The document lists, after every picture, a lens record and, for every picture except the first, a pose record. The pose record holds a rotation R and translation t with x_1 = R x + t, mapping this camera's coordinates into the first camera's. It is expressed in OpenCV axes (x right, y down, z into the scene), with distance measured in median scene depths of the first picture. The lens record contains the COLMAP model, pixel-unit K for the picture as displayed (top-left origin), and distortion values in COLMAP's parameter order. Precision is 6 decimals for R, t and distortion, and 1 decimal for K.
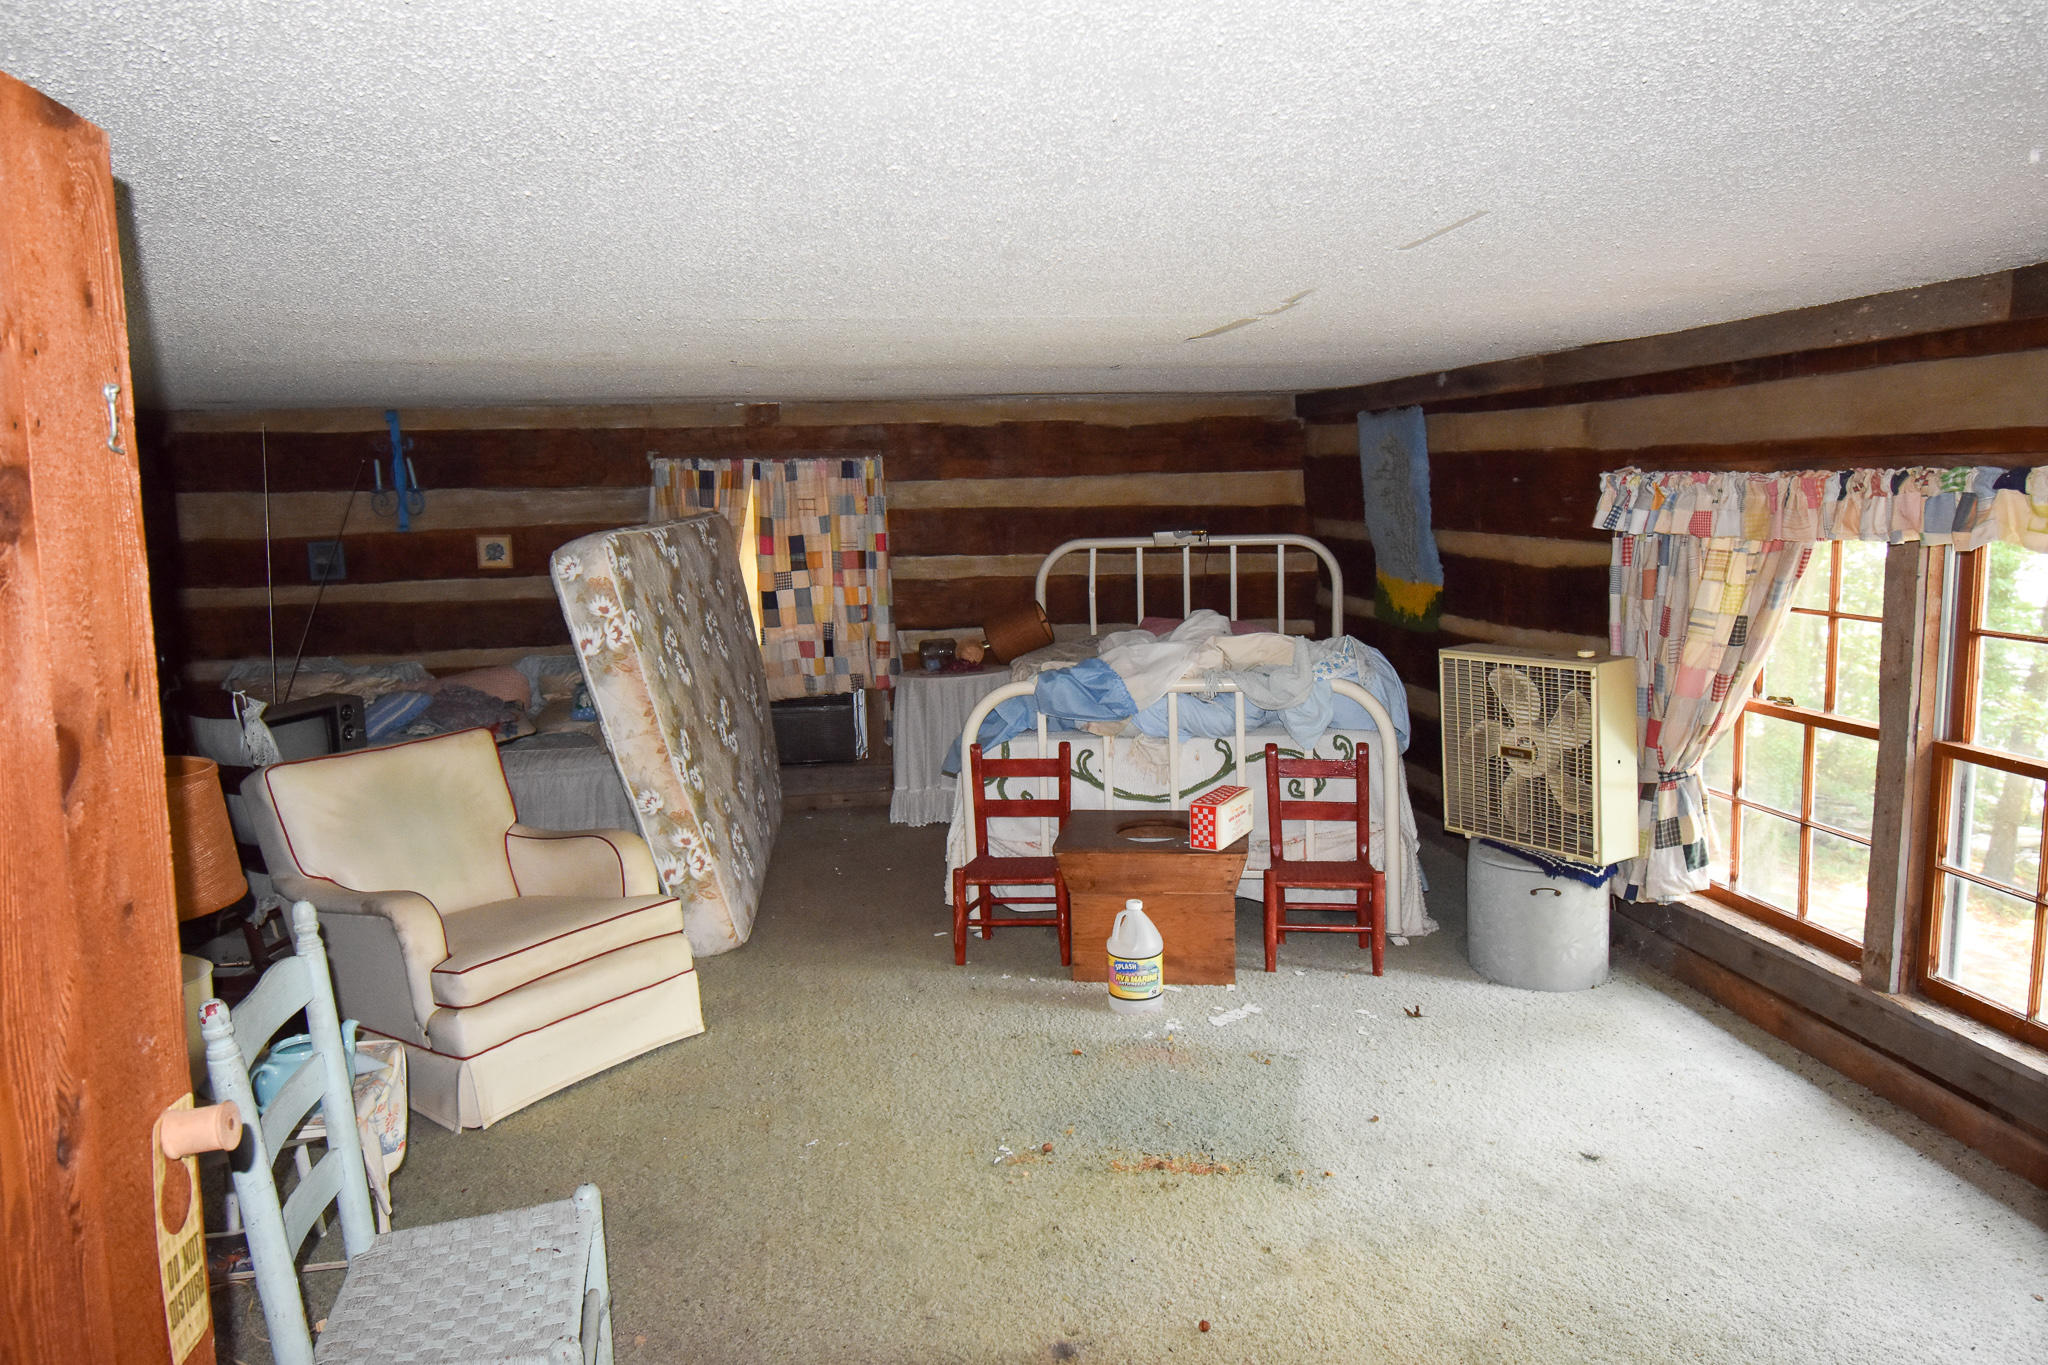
lens RADIAL K [[1427.8, 0, 1029.4], [0, 1427.8, 669.6], [0, 0, 1]] dist [0.005645, -0.029994]
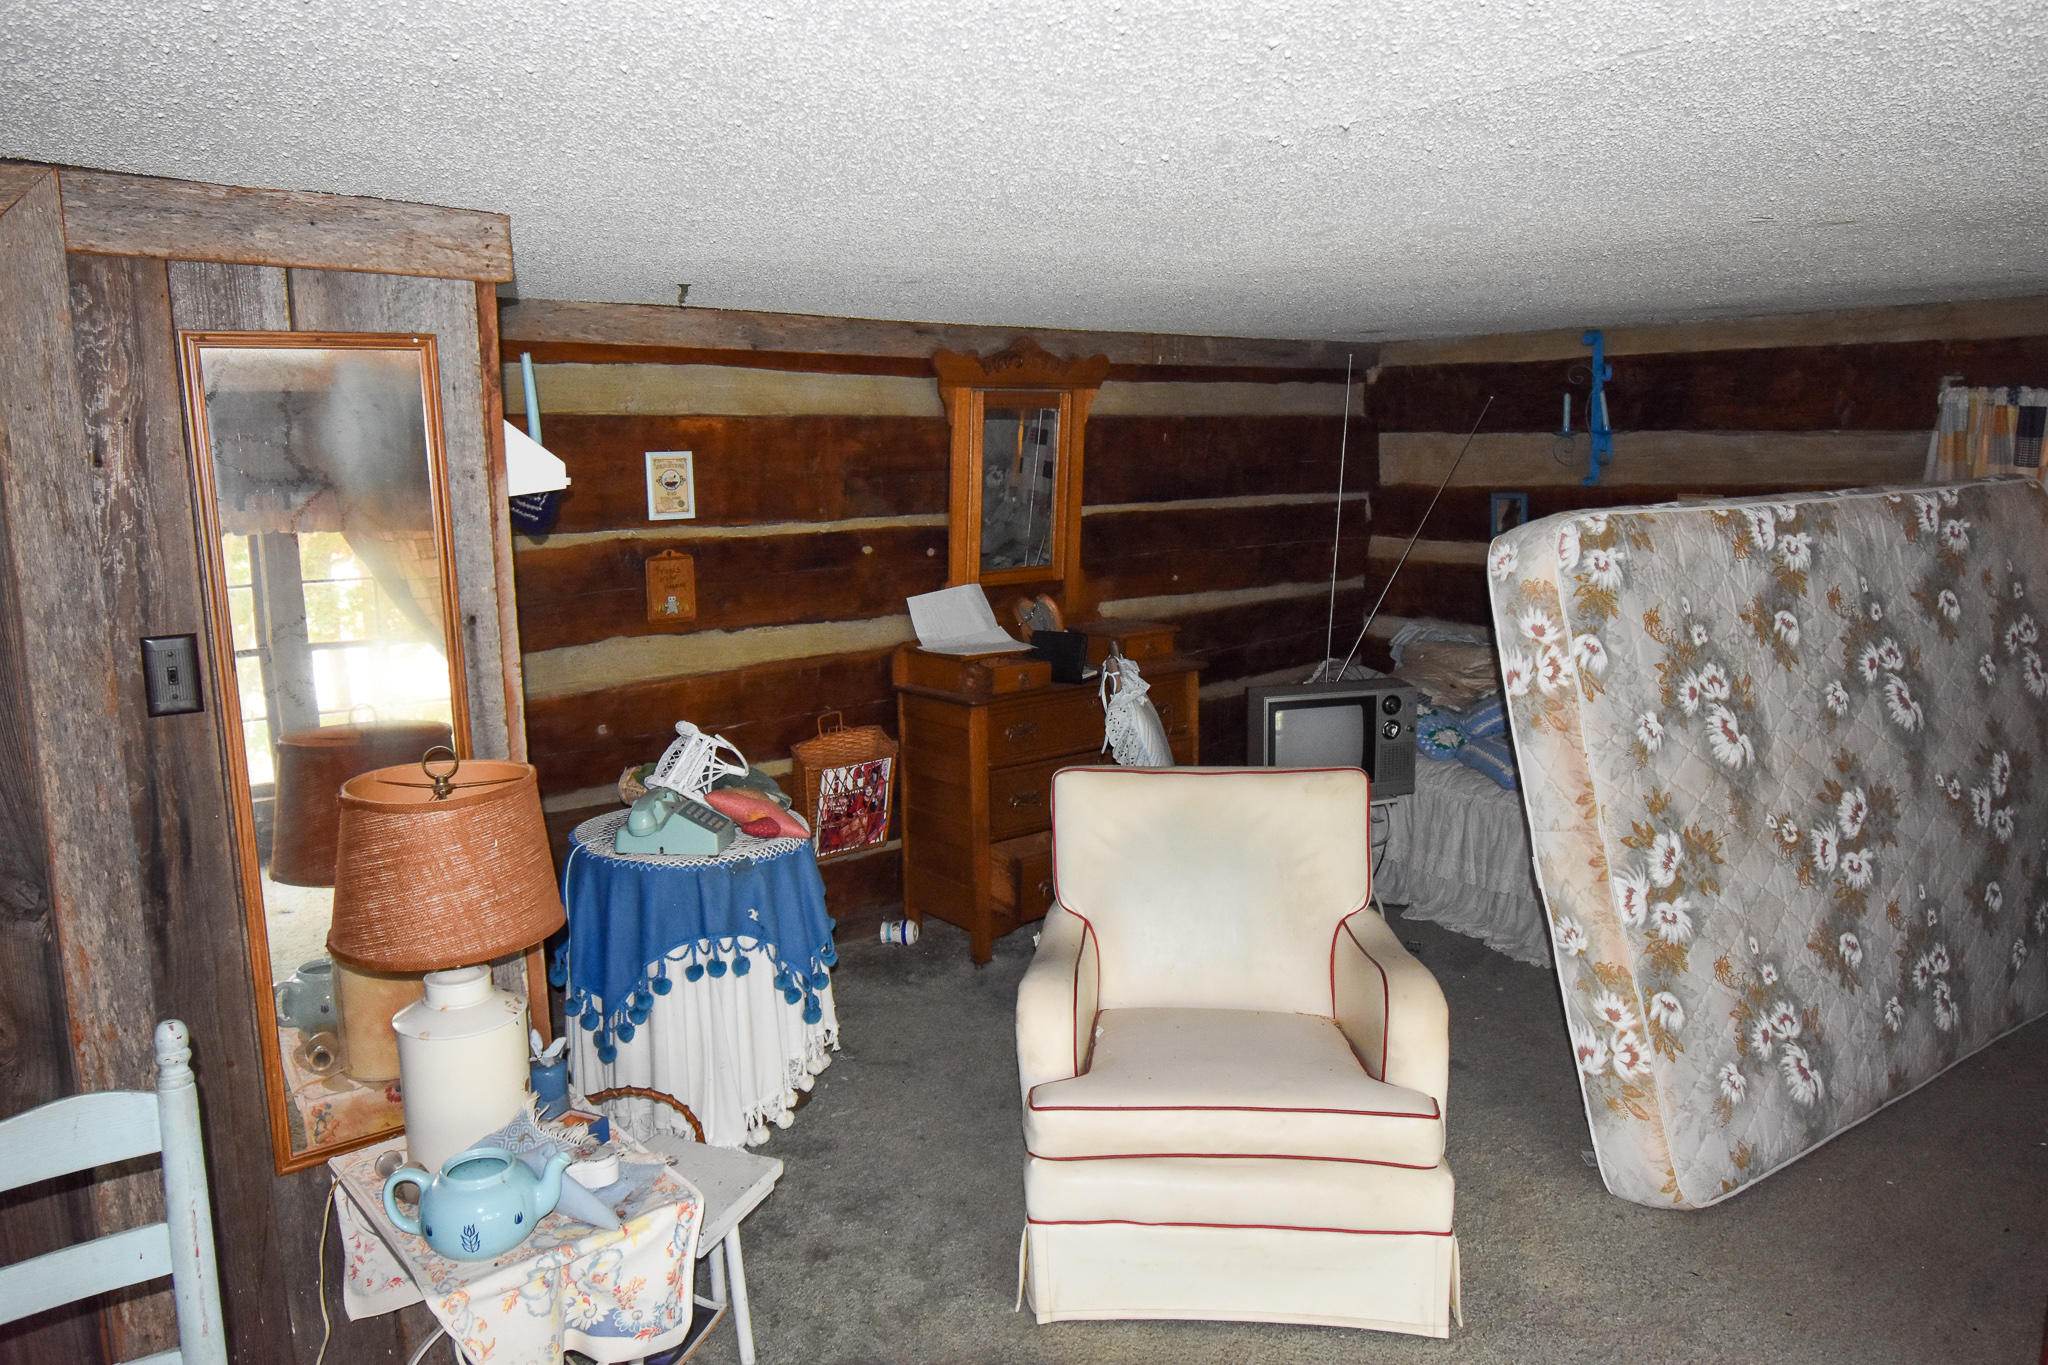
lens RADIAL K [[1427.8, 0, 1029.4], [0, 1427.8, 669.6], [0, 0, 1]] dist [0.005645, -0.029994]
pose [[0.478554, 0.155119, -0.864247, 0.155218], [-0.110321, 0.987094, 0.116081, -0.073599], [0.871100, 0.039793, 0.489491, 0.476909]]
